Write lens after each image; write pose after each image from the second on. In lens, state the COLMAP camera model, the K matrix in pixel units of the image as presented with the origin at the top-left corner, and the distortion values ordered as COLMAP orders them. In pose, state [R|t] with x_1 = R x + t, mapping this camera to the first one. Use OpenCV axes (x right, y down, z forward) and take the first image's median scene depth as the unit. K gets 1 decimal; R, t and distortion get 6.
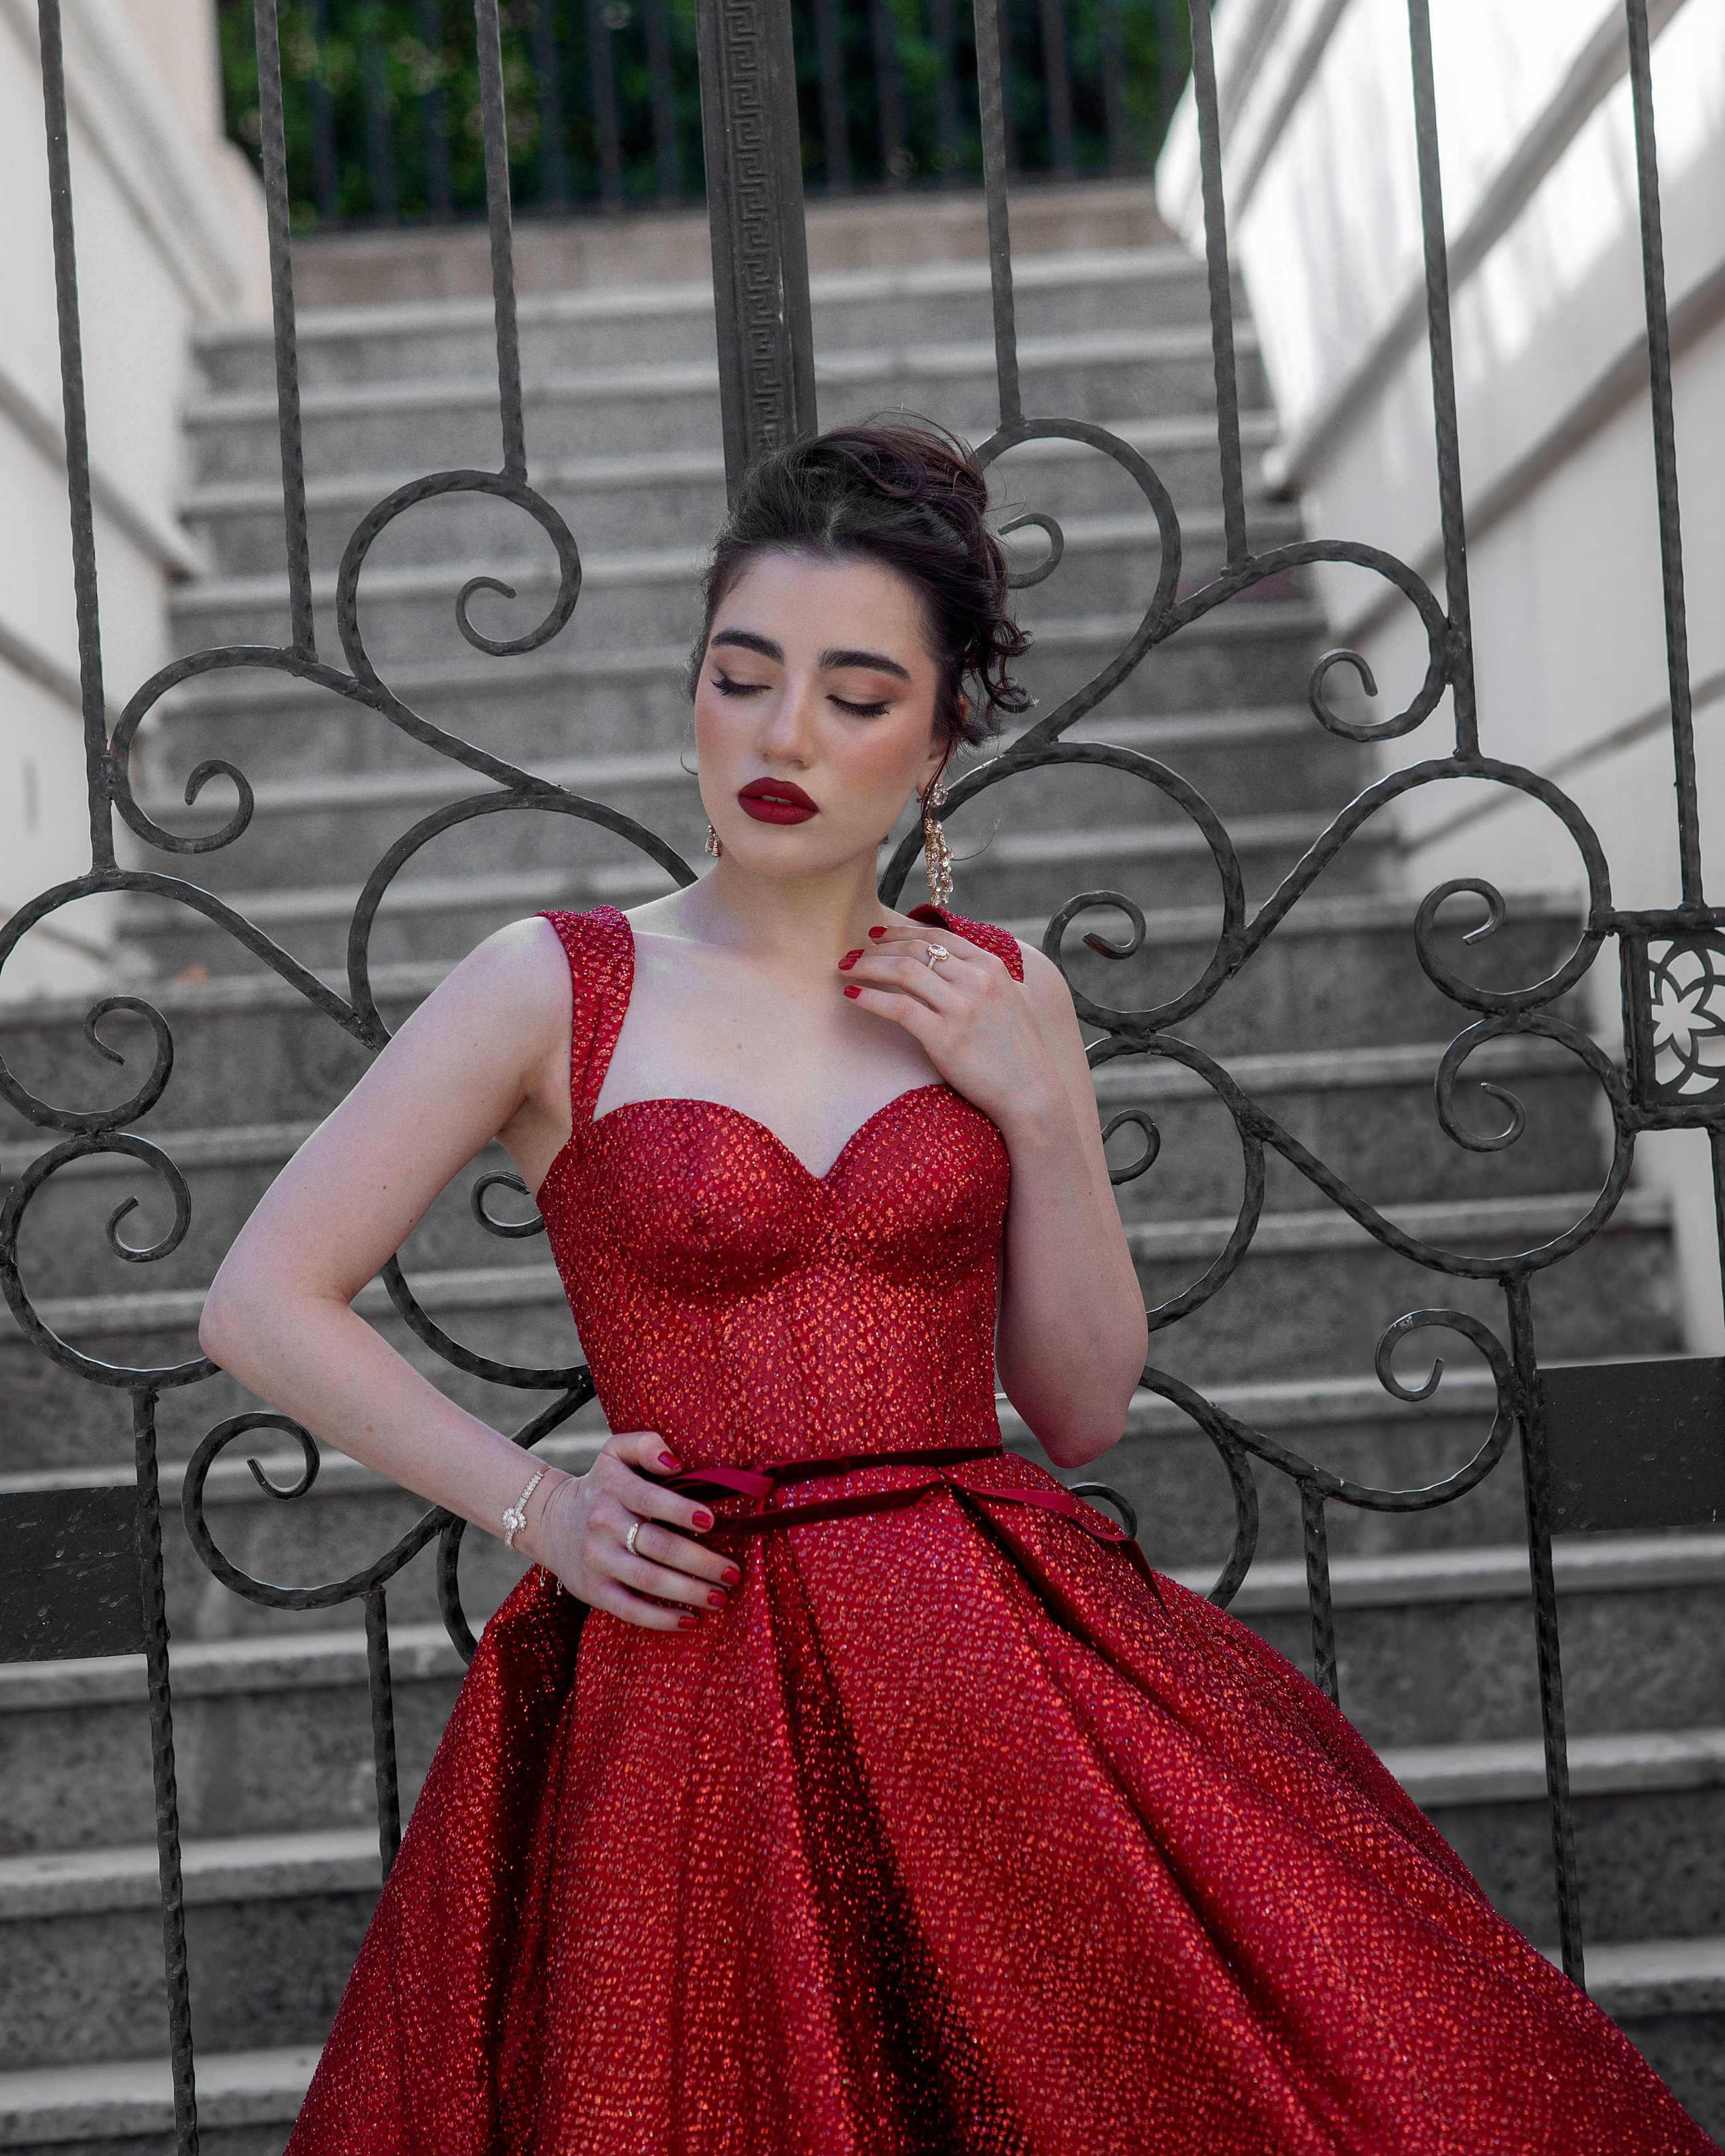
lens RADIAL K [[5436.3, 0, 850.0], [0, 5436.3, 909.6], [0, 0, 1]] dist [0.350378, 0.000000]
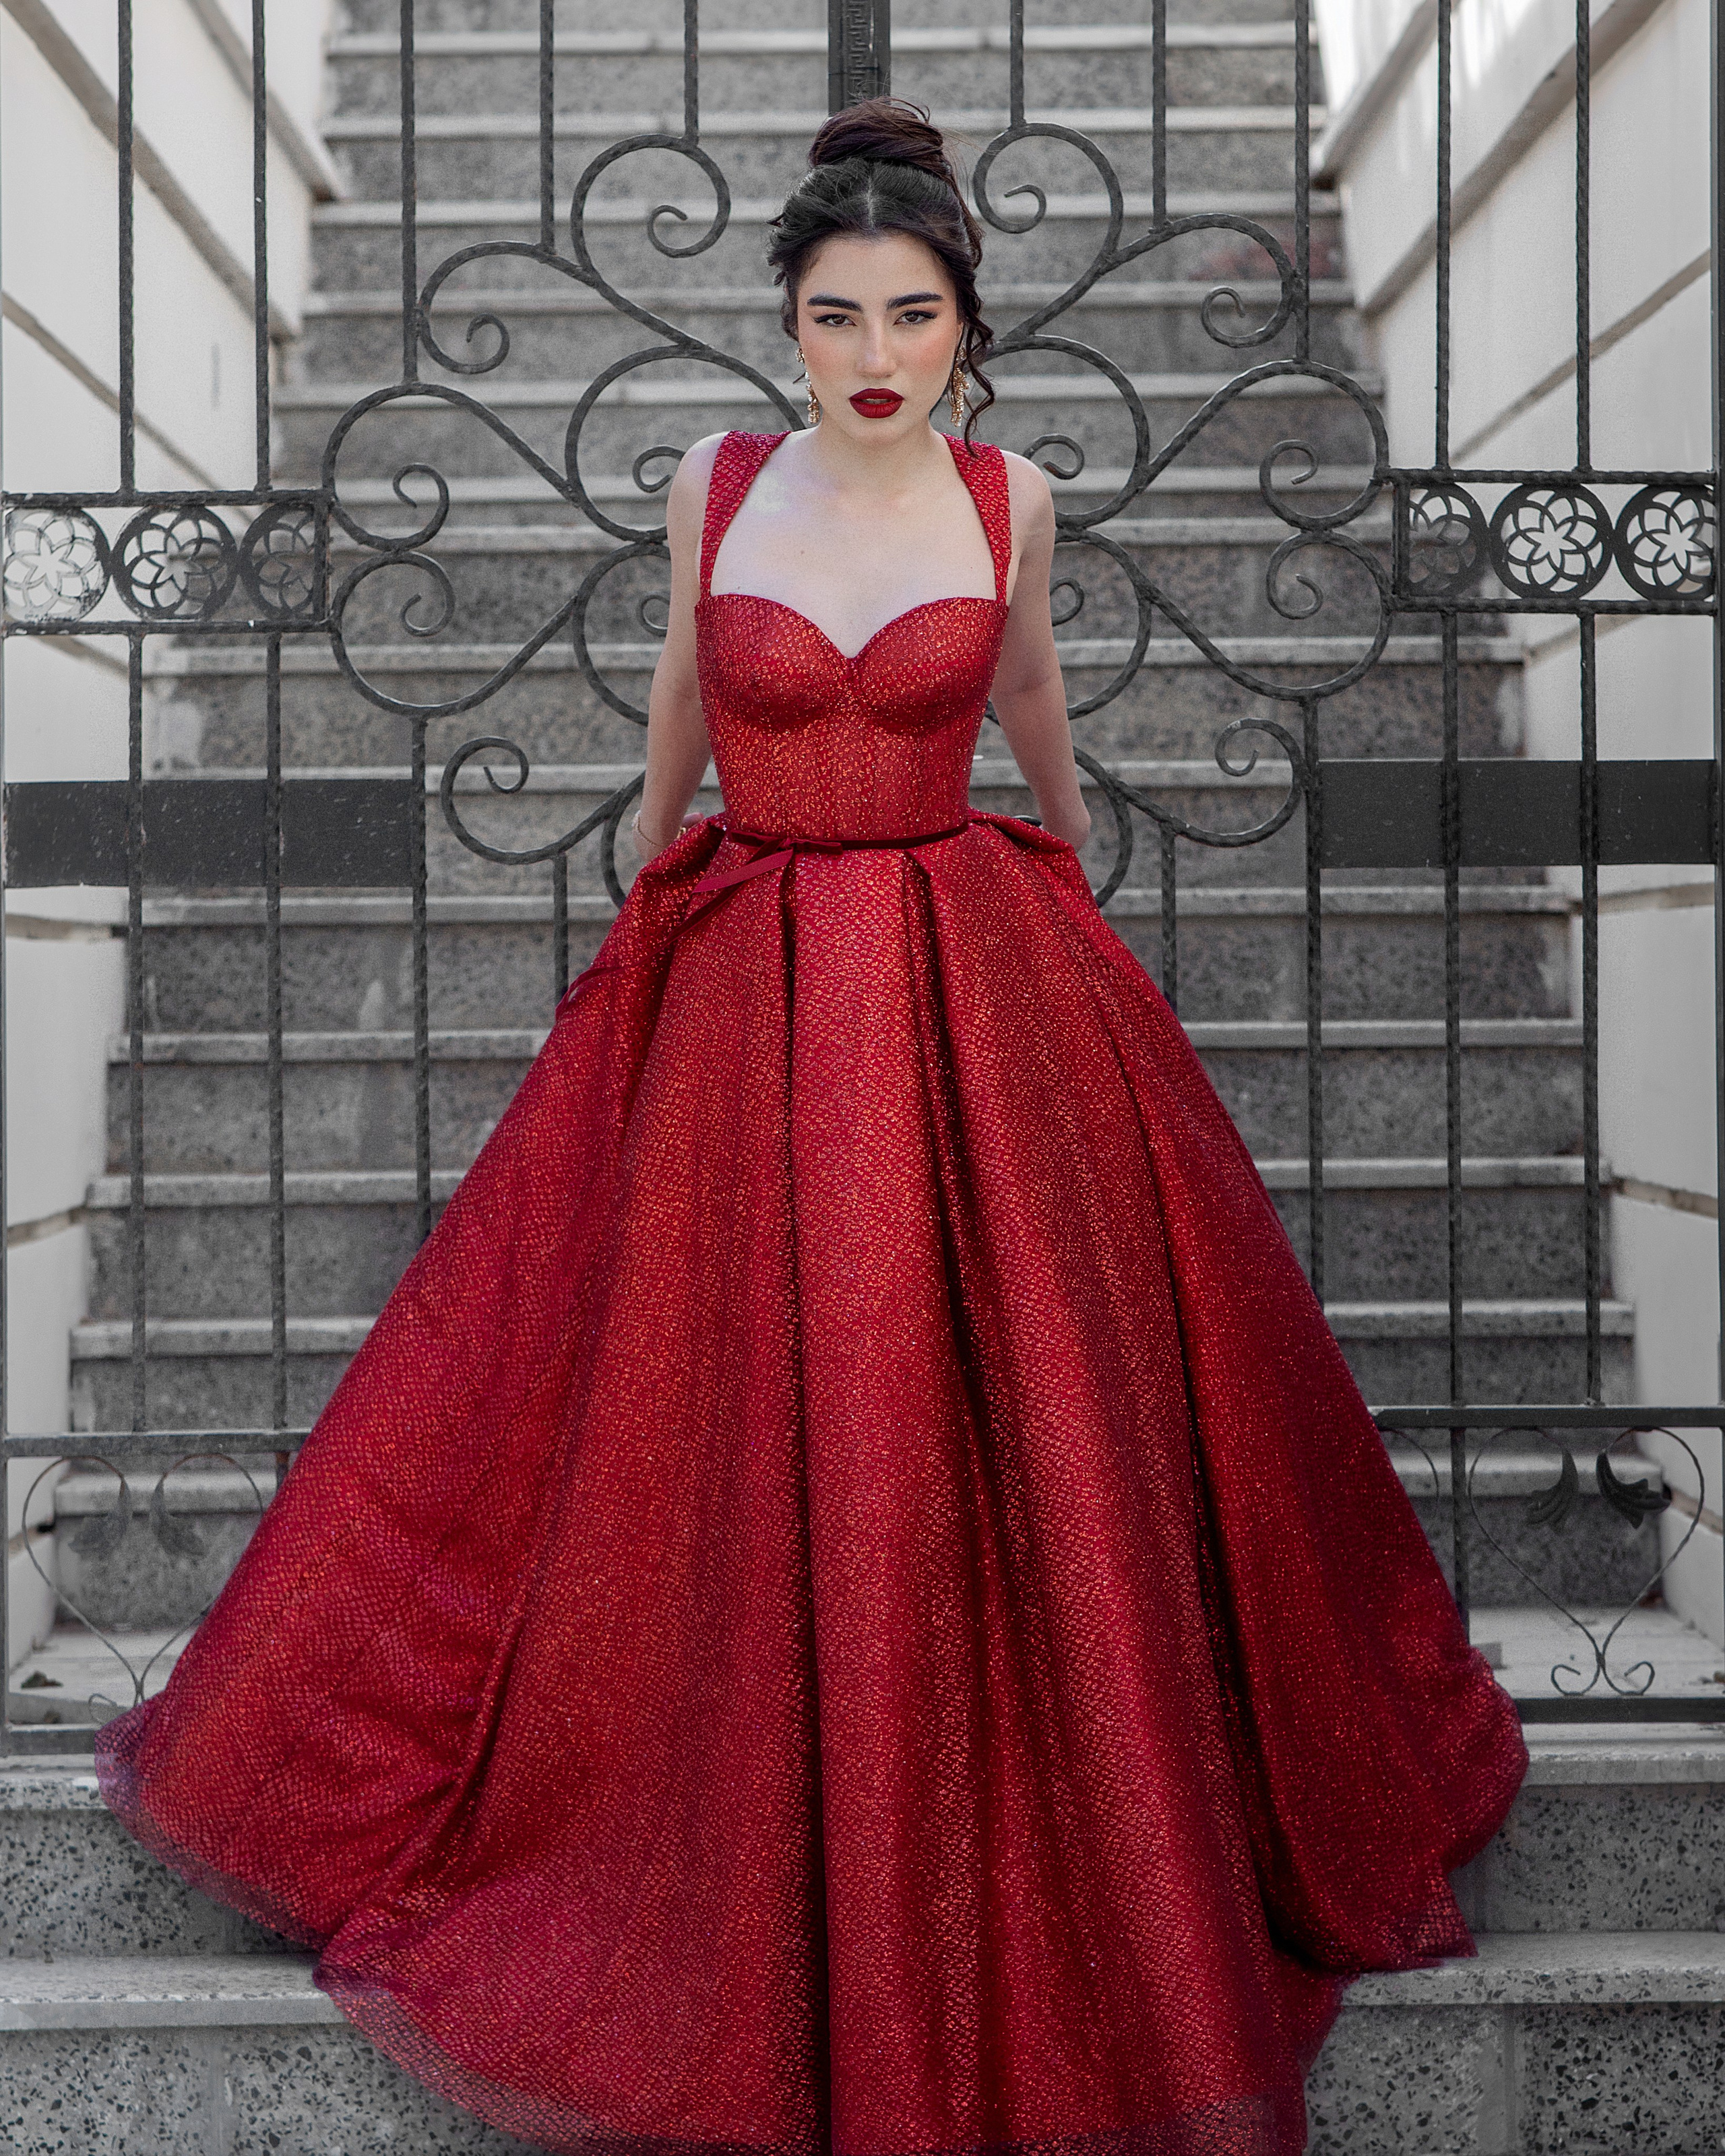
lens RADIAL K [[8619.8, 0, 860.8], [0, 8619.8, 925.8], [0, 0, 1]] dist [0.433597, 0.000000]
pose [[0.998125, 0.060323, -0.010355, 0.024595], [-0.060150, 0.998057, 0.016228, 0.098053], [0.011314, -0.015574, 0.999815, -1.426493]]
